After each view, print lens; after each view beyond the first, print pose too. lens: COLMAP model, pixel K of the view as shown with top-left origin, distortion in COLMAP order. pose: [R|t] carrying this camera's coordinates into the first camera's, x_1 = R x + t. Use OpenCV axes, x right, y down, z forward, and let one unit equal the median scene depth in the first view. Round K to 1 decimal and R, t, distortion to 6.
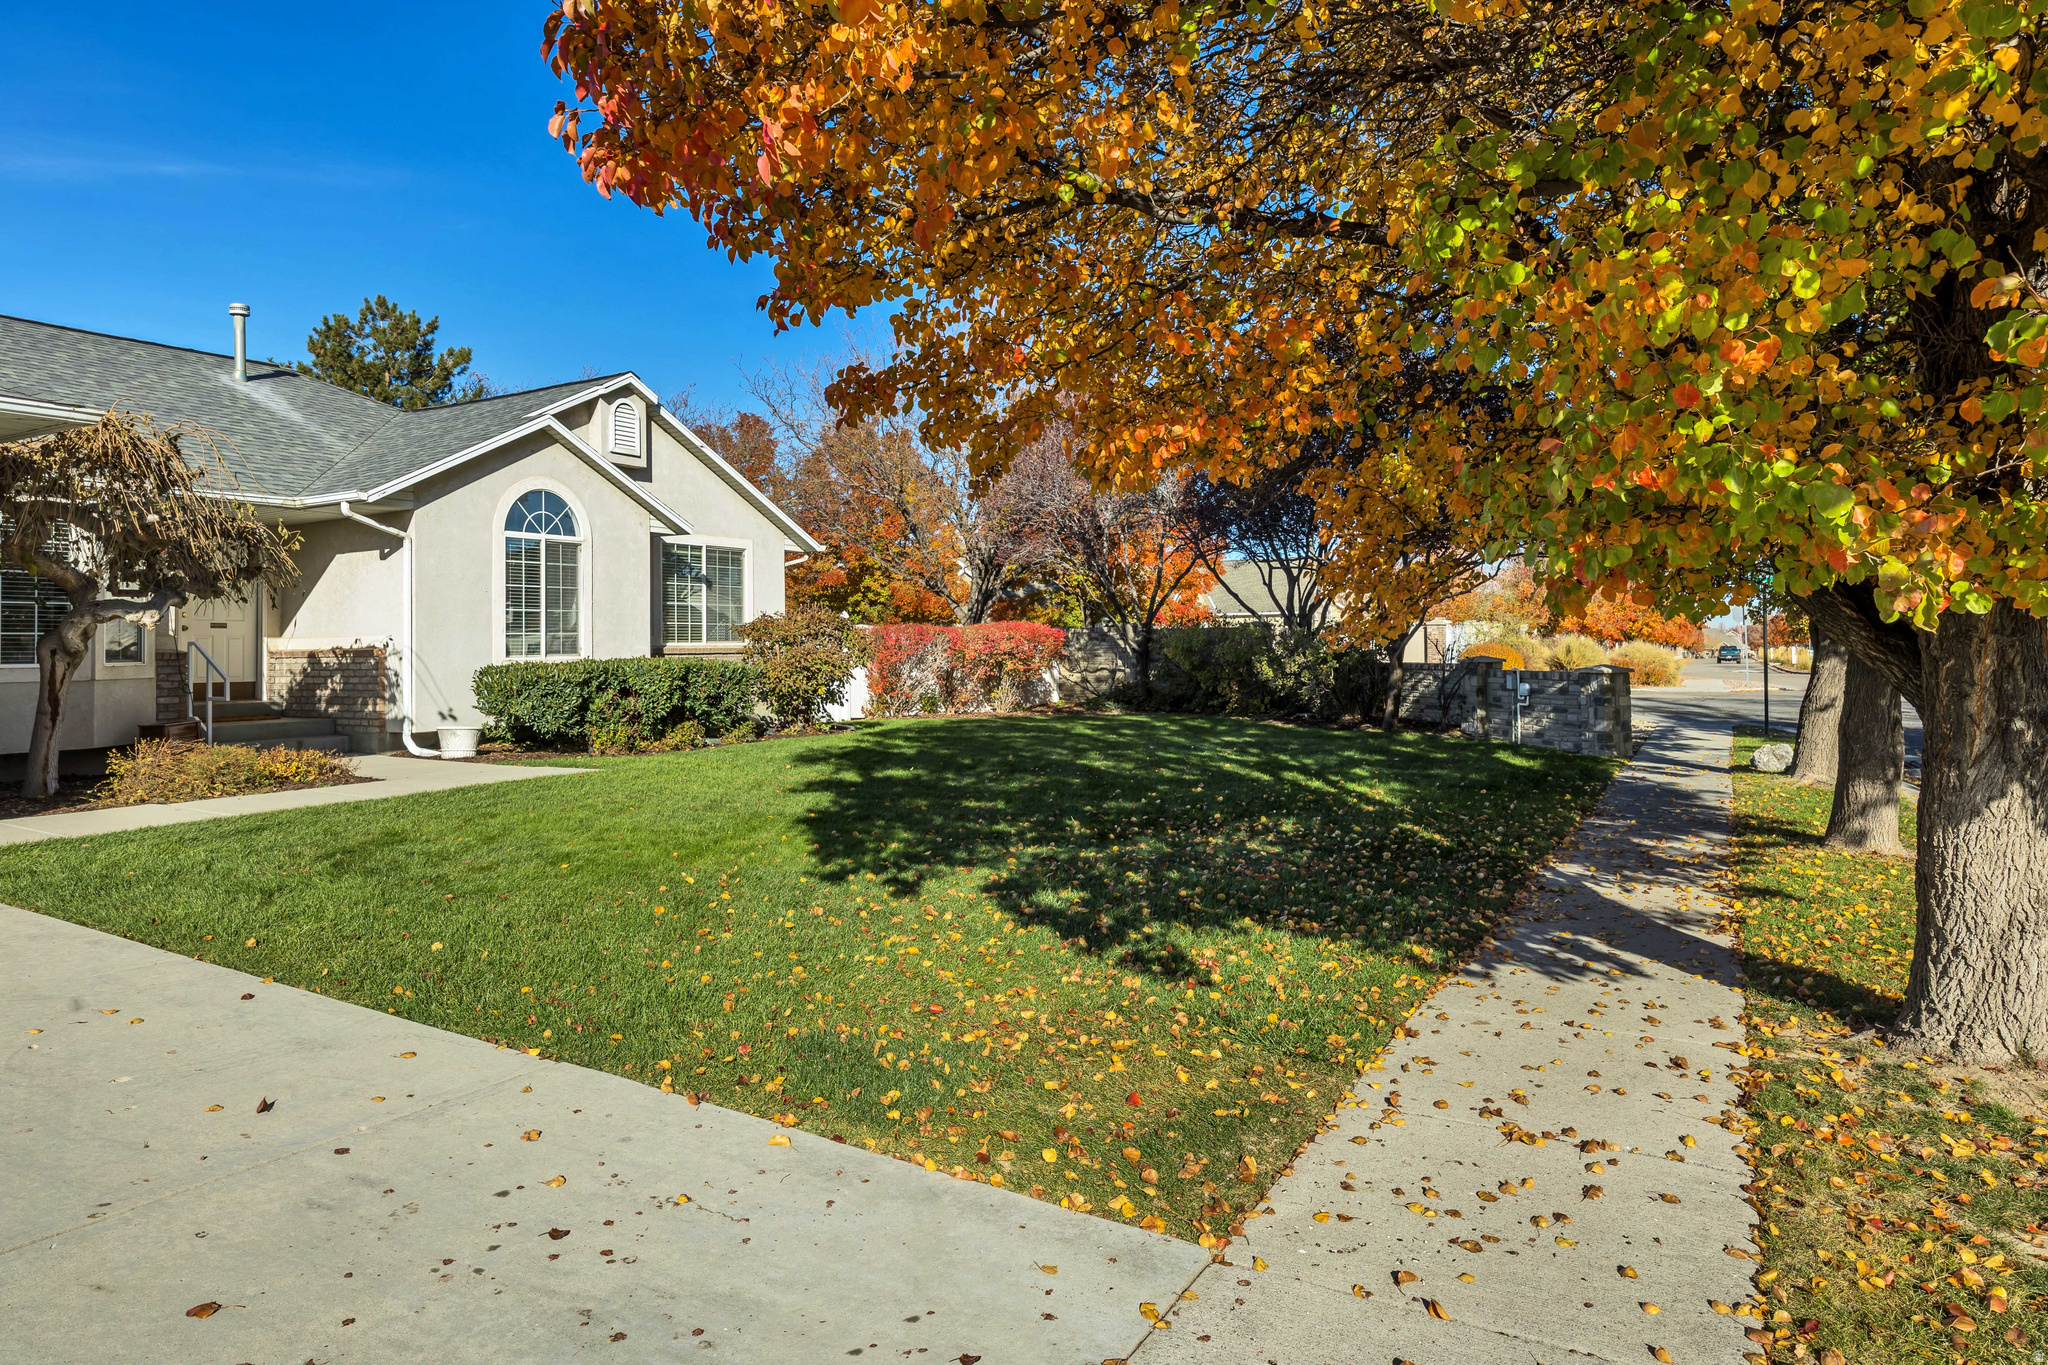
lens RADIAL K [[1268.8, 0, 1019.7], [0, 1268.8, 607.3], [0, 0, 1]] dist [0.002596, 0.000145]
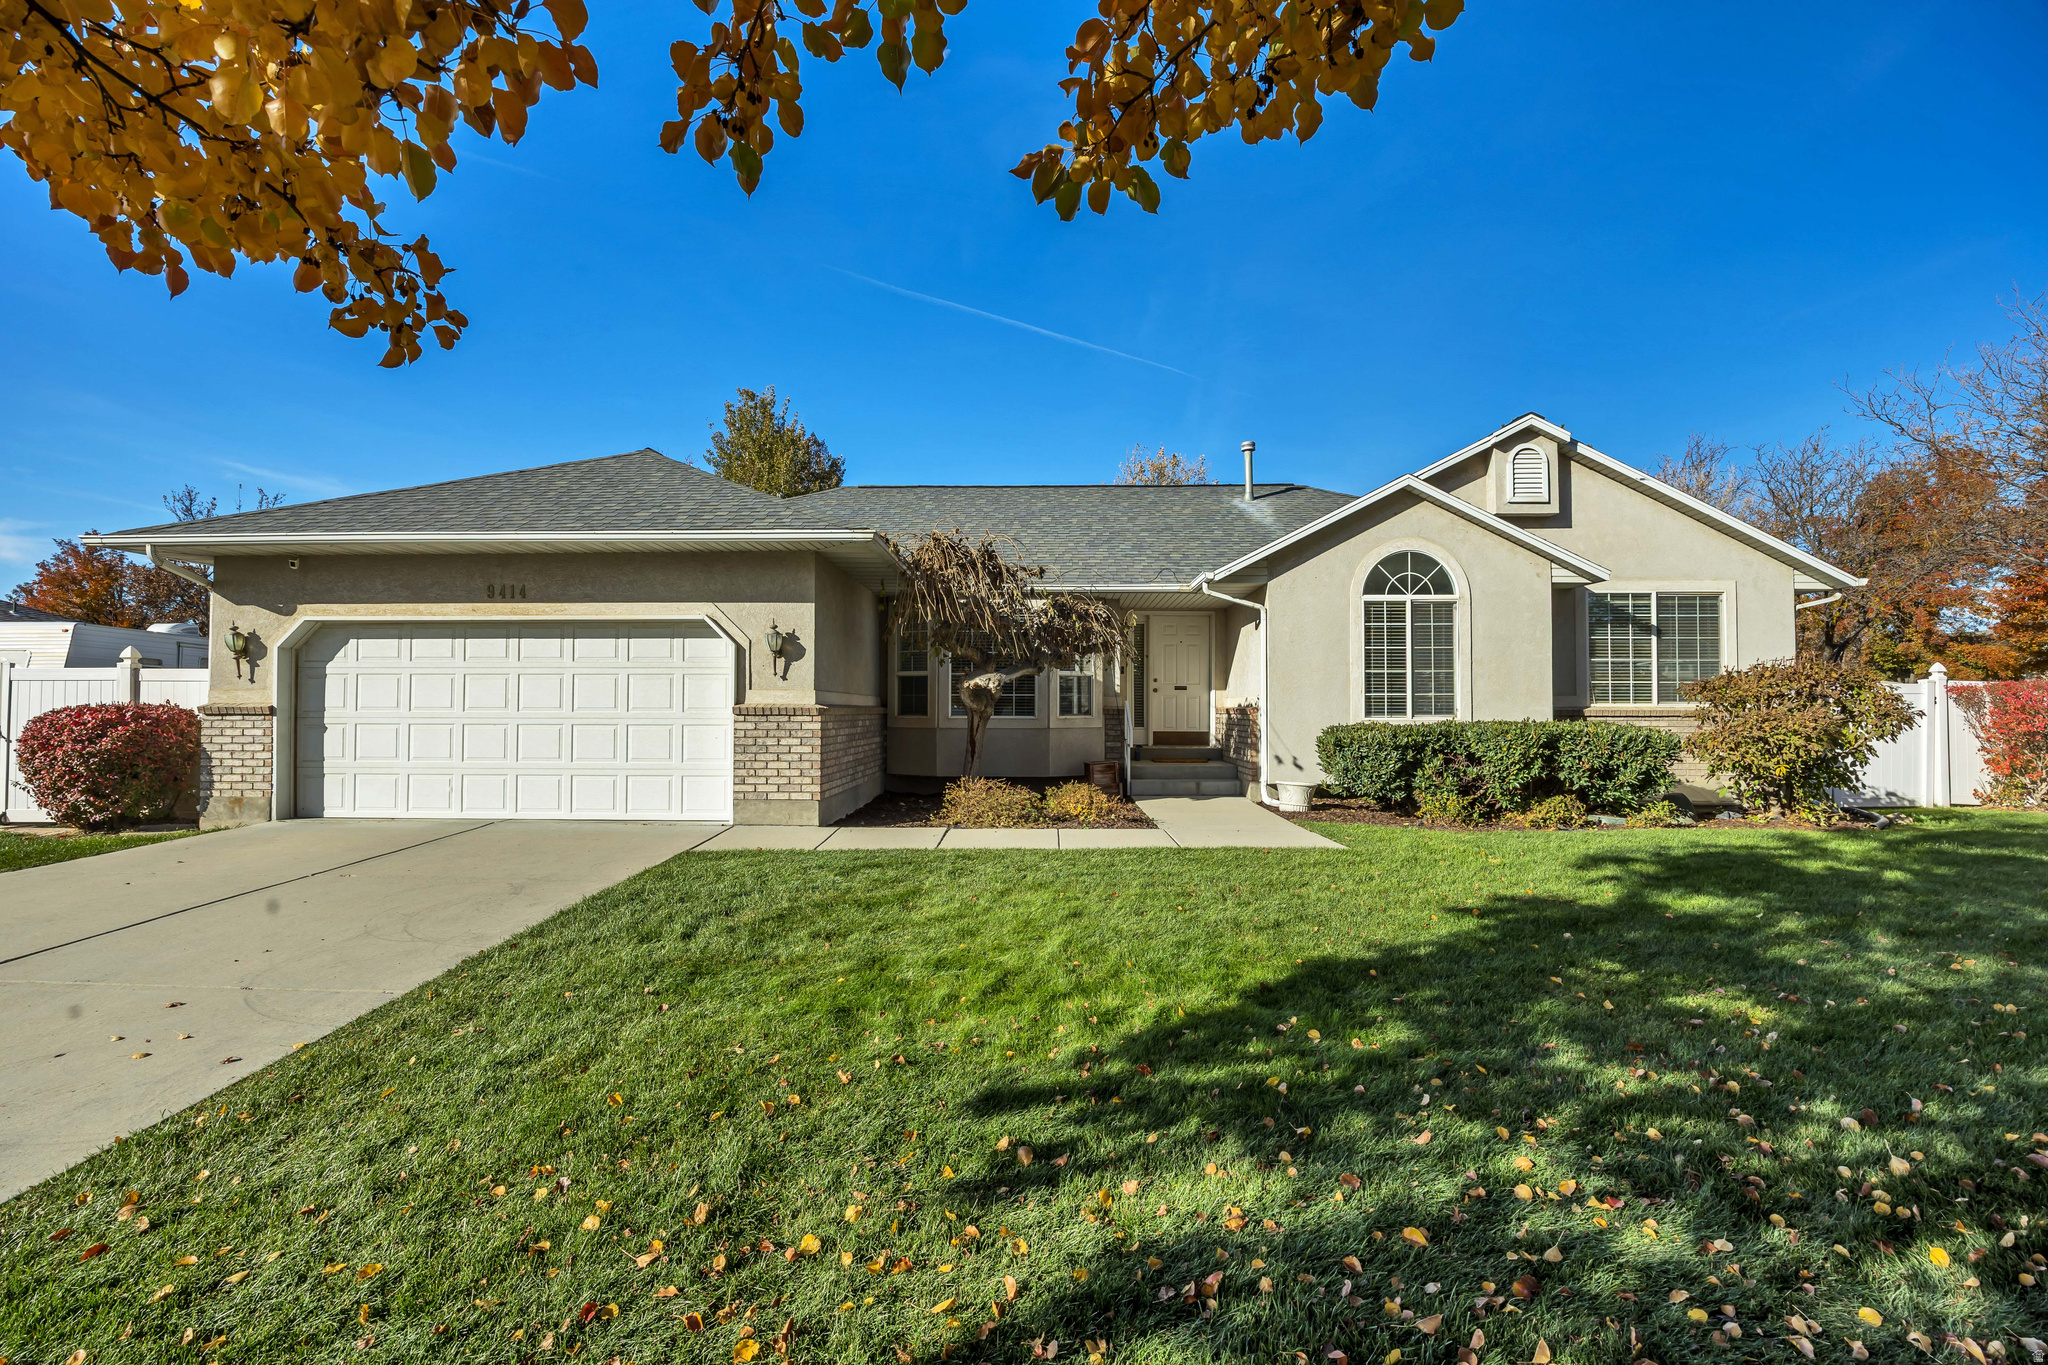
lens RADIAL K [[903.2, 0, 1017.6], [0, 903.2, 687.5], [0, 0, 1]] dist [-0.012068, -0.000057]
pose [[0.477177, -0.005224, -0.878792, 0.098534], [0.020388, 0.999779, 0.005127, 0.005193], [0.878571, -0.020363, 0.477178, 0.371773]]
